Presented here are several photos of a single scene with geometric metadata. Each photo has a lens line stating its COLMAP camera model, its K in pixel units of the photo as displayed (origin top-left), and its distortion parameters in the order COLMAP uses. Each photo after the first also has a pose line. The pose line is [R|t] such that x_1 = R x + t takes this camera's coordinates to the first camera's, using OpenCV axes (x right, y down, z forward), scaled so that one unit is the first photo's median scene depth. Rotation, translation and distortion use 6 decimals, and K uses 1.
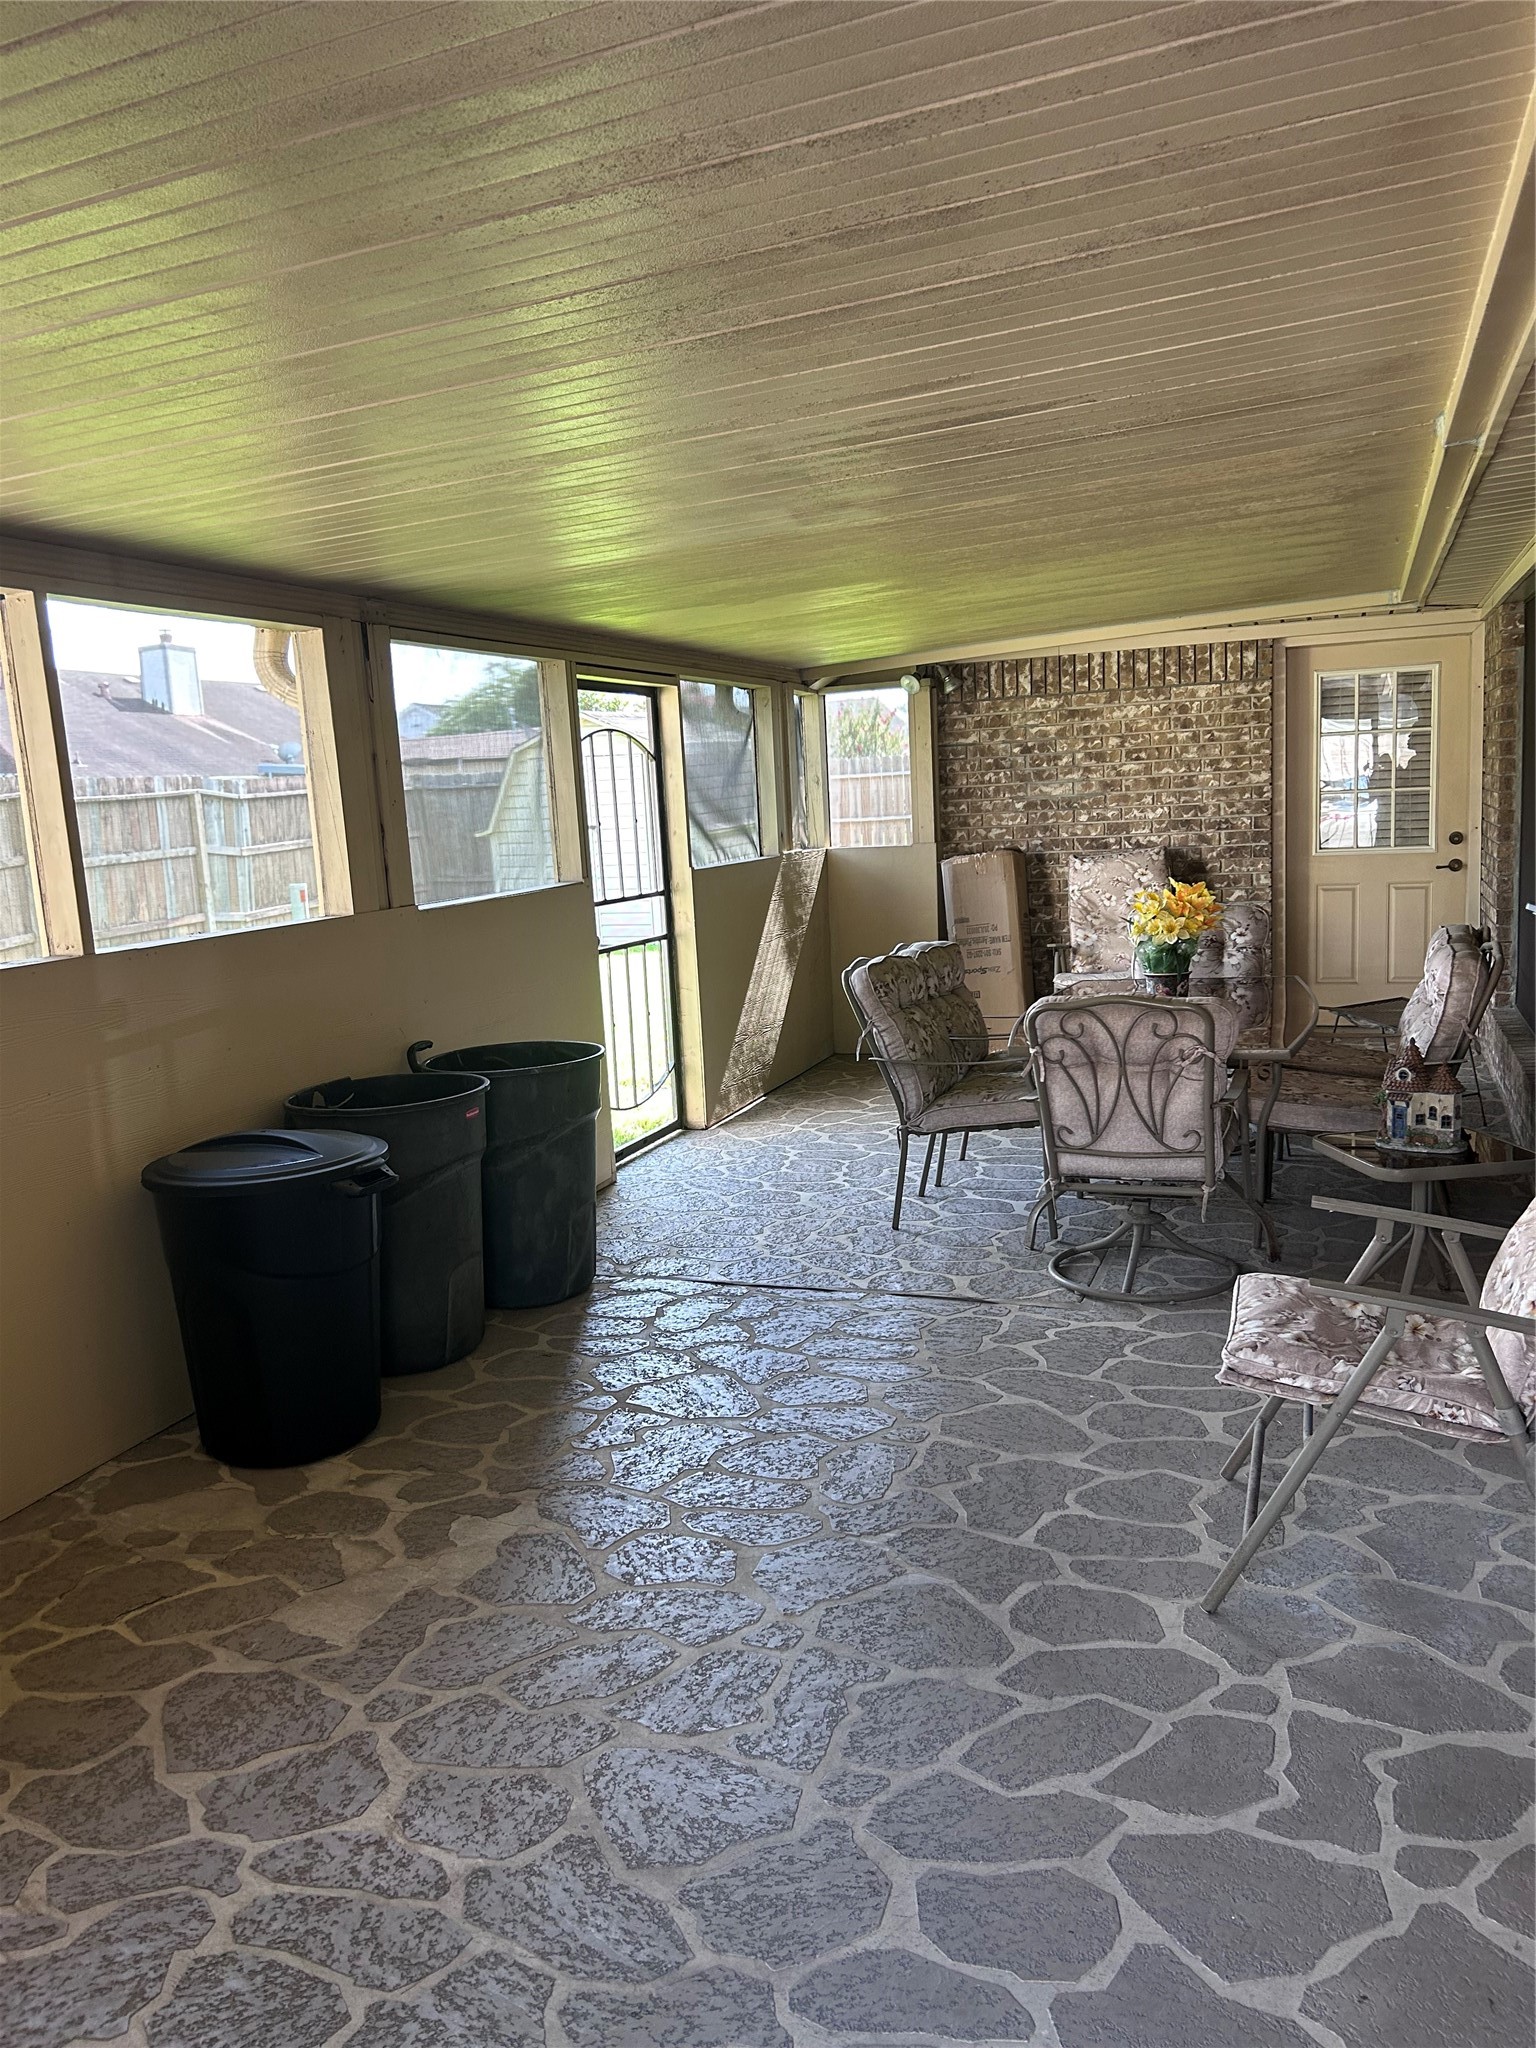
lens RADIAL K [[1546.1, 0, 774.1], [0, 1546.1, 1068.2], [0, 0, 1]] dist [0.060310, -0.060500]
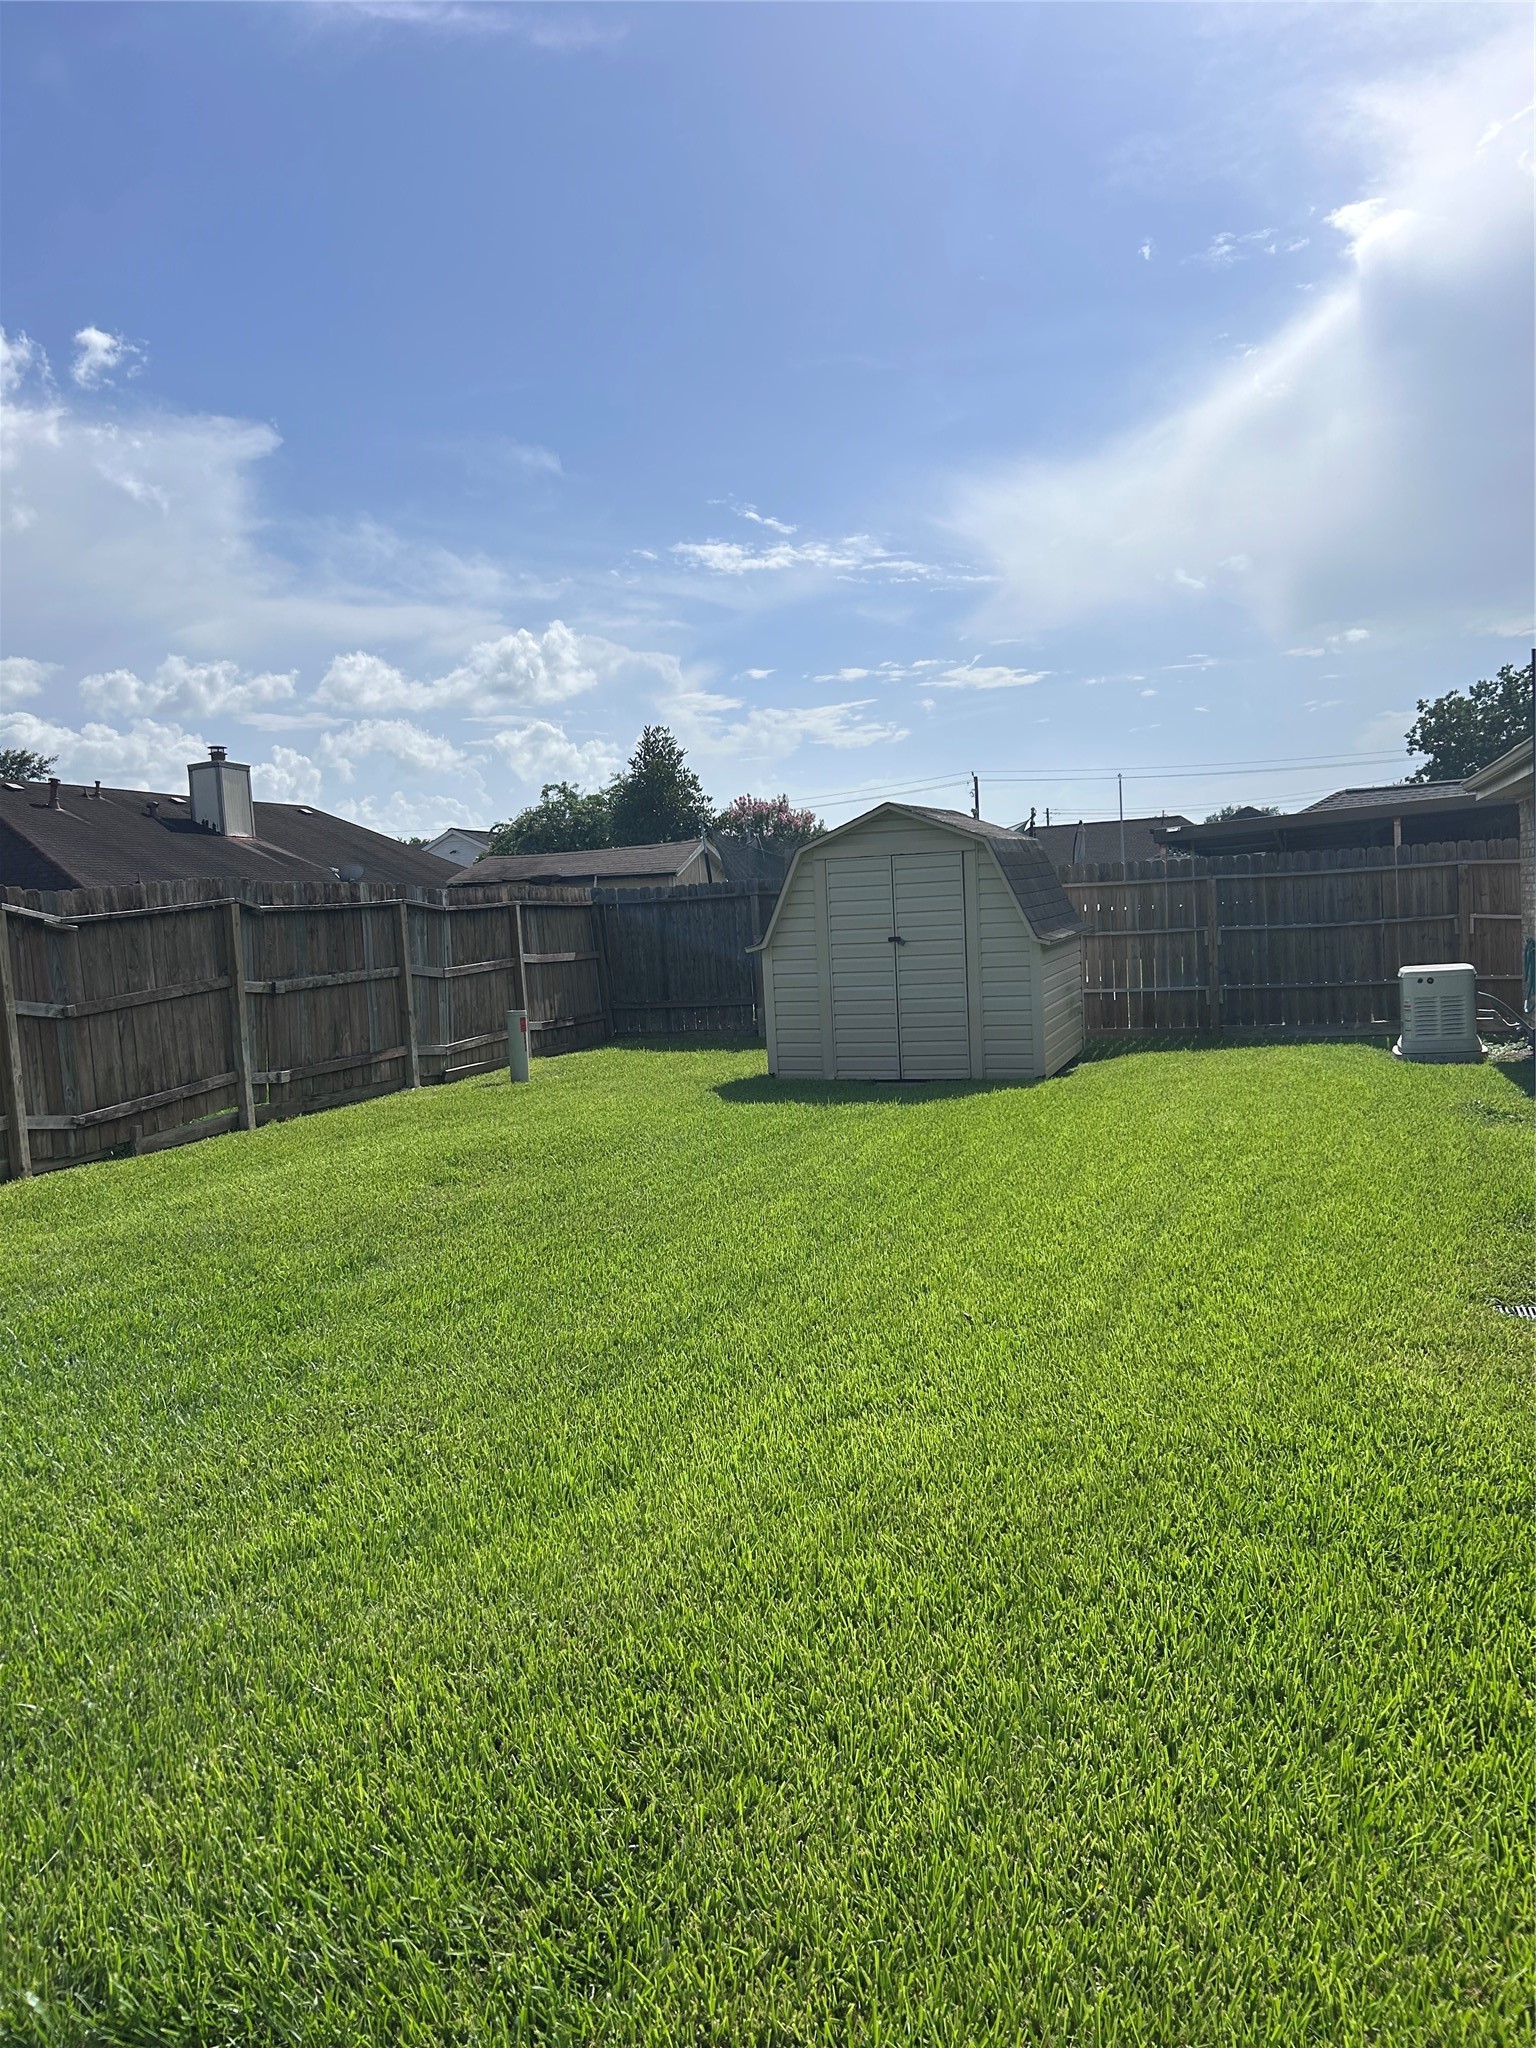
lens RADIAL K [[1531.9, 0, 793.0], [0, 1531.9, 1027.6], [0, 0, 1]] dist [0.012088, -0.058644]
pose [[0.998273, -0.001575, 0.058727, -0.209251], [0.008154, 0.993679, -0.111967, -0.016306], [-0.058179, 0.112252, 0.991975, 0.178475]]
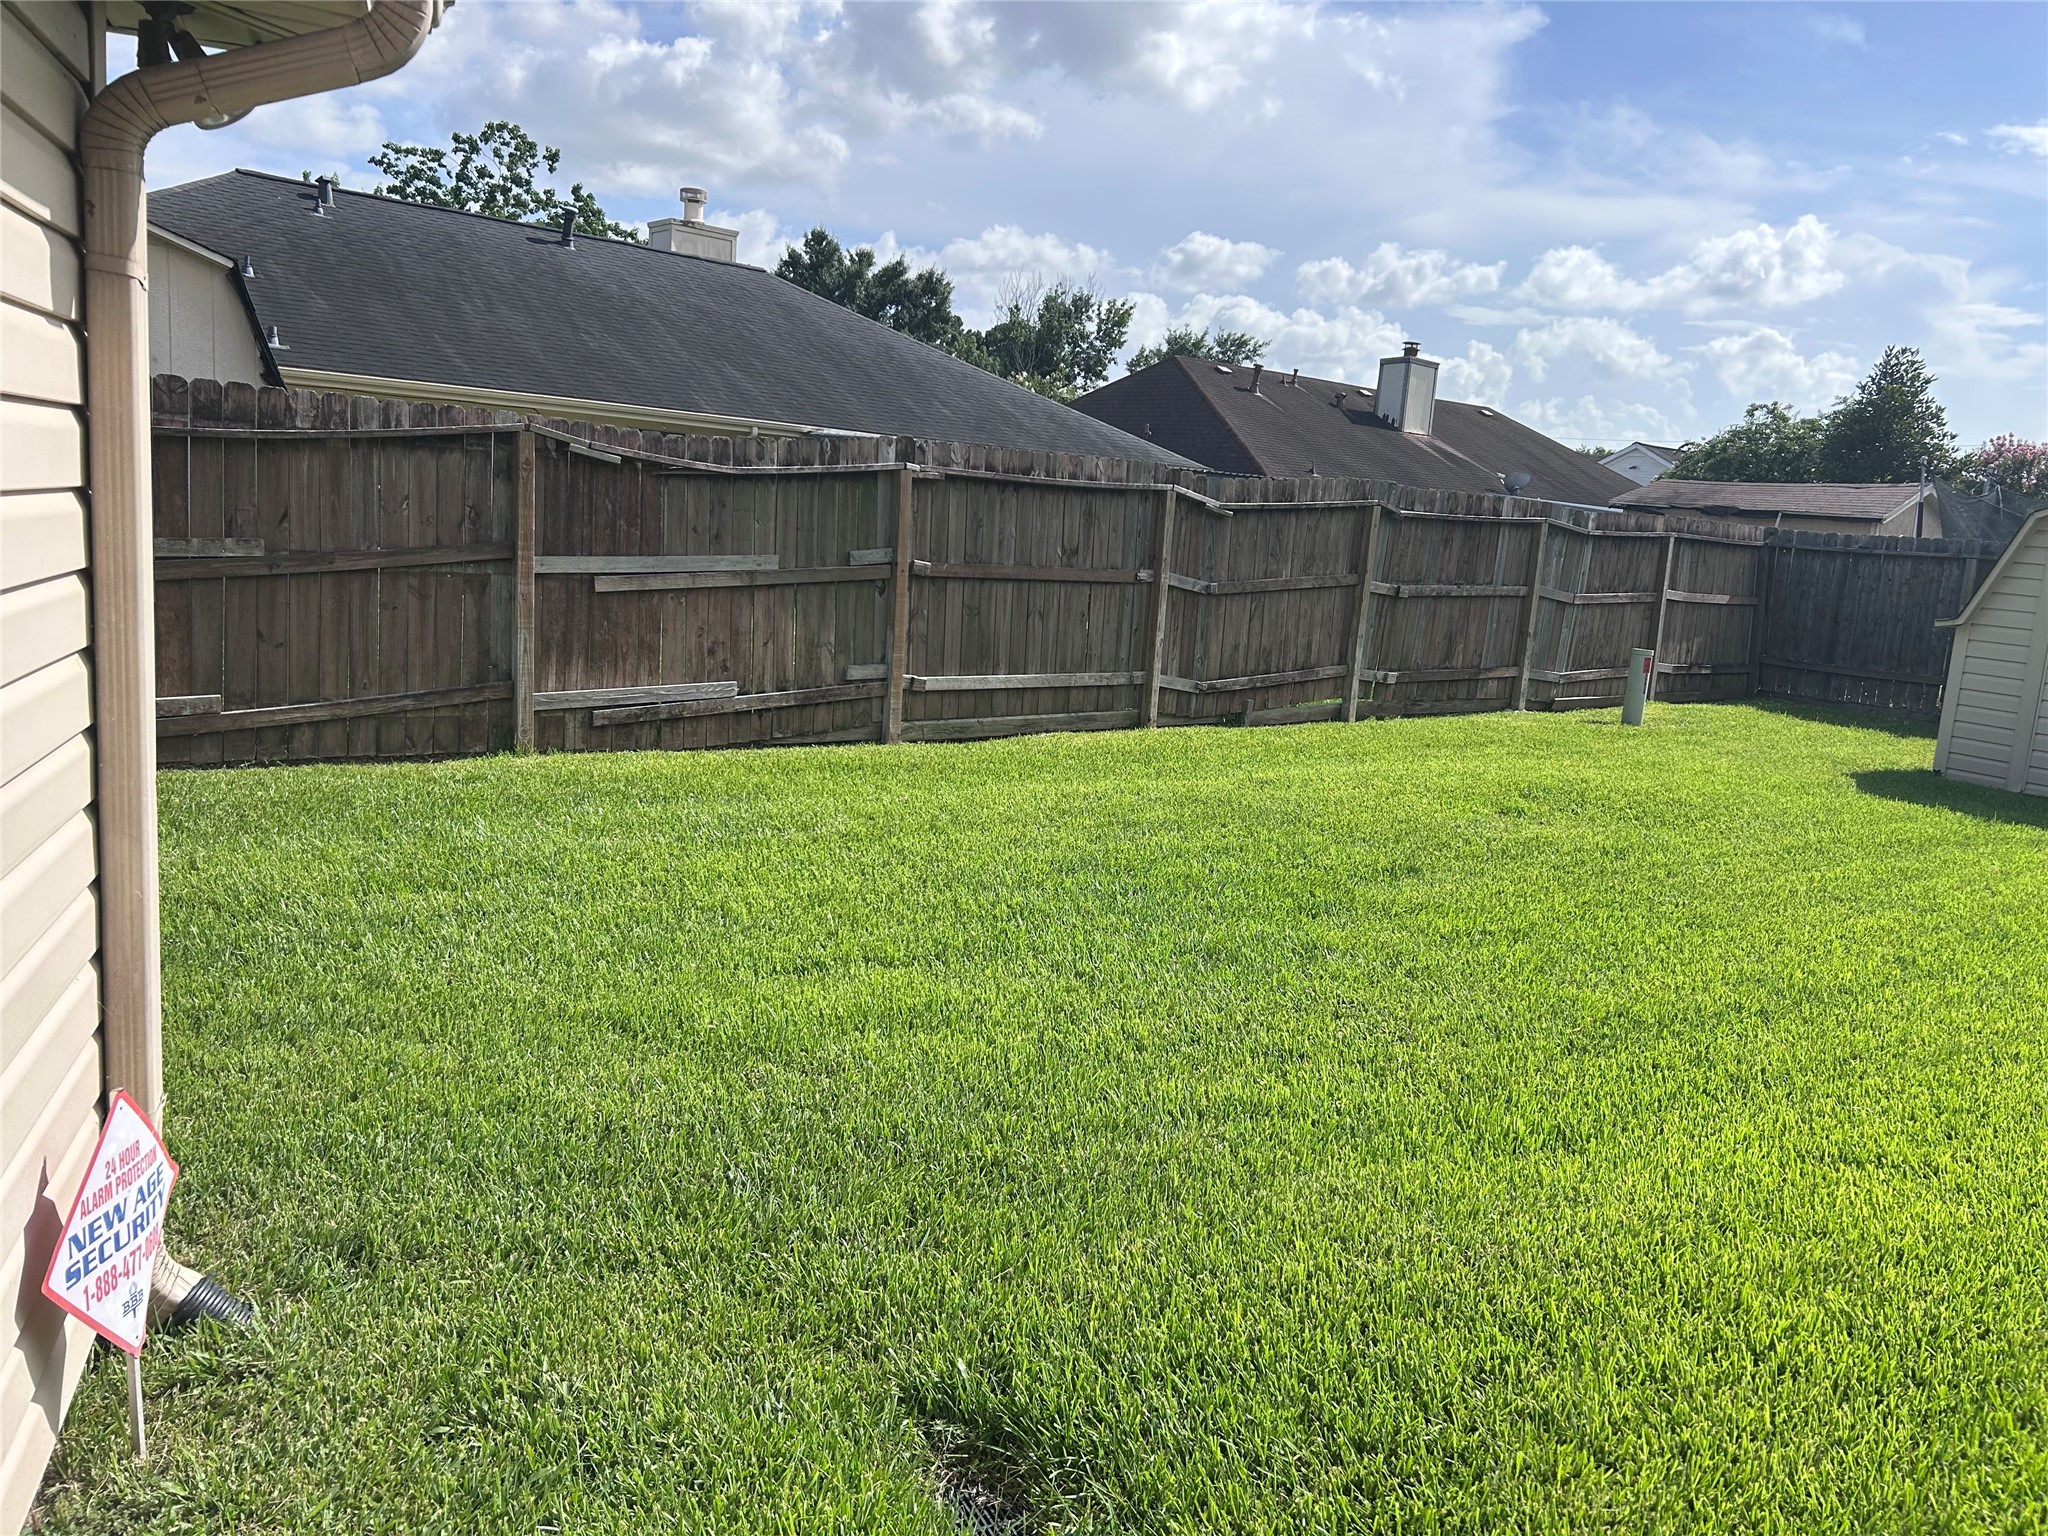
lens RADIAL K [[1522.9, 0, 1024.0], [0, 1522.9, 768.0], [0, 0, 1]] dist [0.105514, -0.175713]
pose [[0.857913, 0.199635, -0.473425, -0.196275], [-0.208952, 0.977353, 0.033481, -0.020355], [0.469387, 0.070199, 0.880198, 0.168707]]
